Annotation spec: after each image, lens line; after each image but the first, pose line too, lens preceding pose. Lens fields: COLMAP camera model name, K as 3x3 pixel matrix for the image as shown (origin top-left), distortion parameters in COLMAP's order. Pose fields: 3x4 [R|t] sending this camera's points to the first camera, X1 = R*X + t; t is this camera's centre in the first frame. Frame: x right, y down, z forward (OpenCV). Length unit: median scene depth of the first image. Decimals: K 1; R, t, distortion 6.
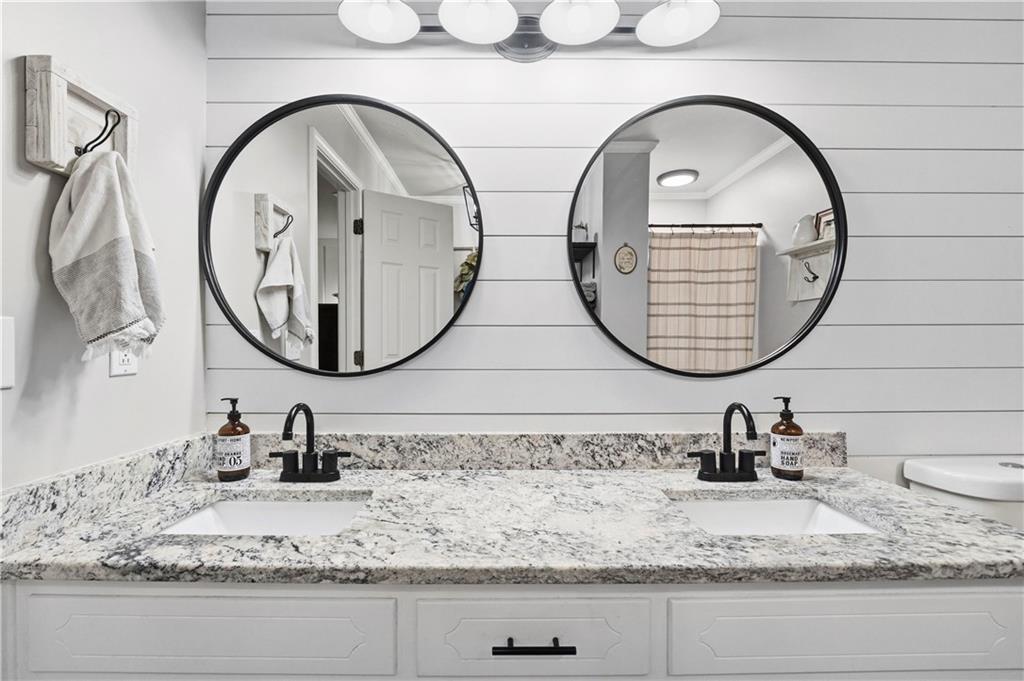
lens RADIAL K [[439.3, 0, 512.0], [0, 439.3, 340.5], [0, 0, 1]] dist [0.002034, -0.000127]
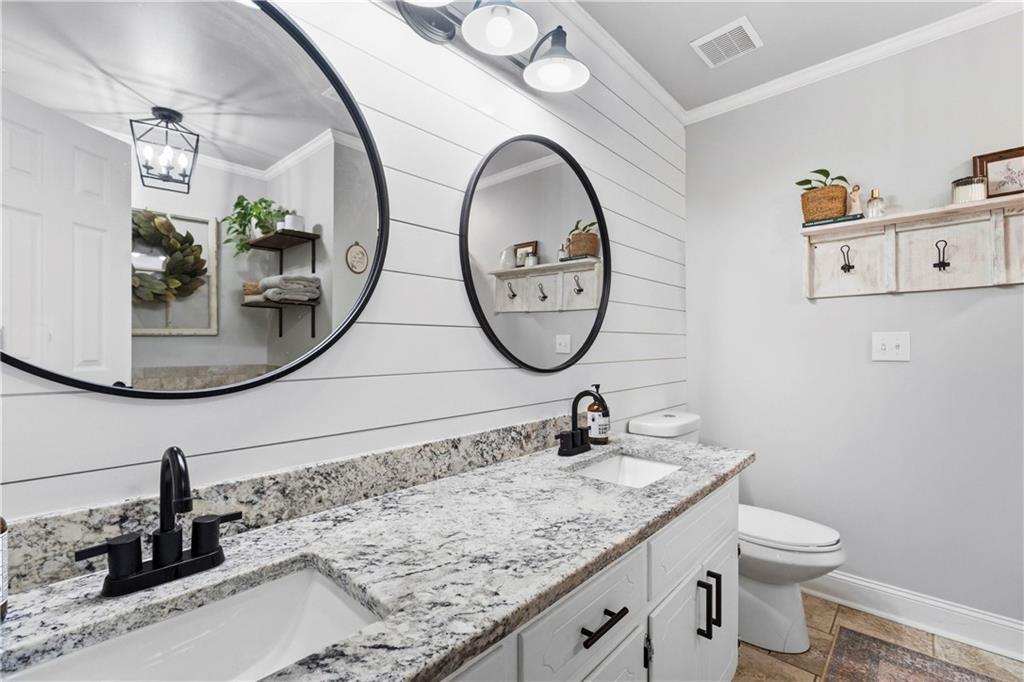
lens RADIAL K [[436.5, 0, 512.0], [0, 436.5, 341.0], [0, 0, 1]] dist [-0.001263, -0.000247]
pose [[0.688863, 0.009750, 0.724826, -0.519246], [-0.006320, 0.999952, -0.007444, 0.004583], [-0.724864, 0.000547, 0.688892, 0.244957]]
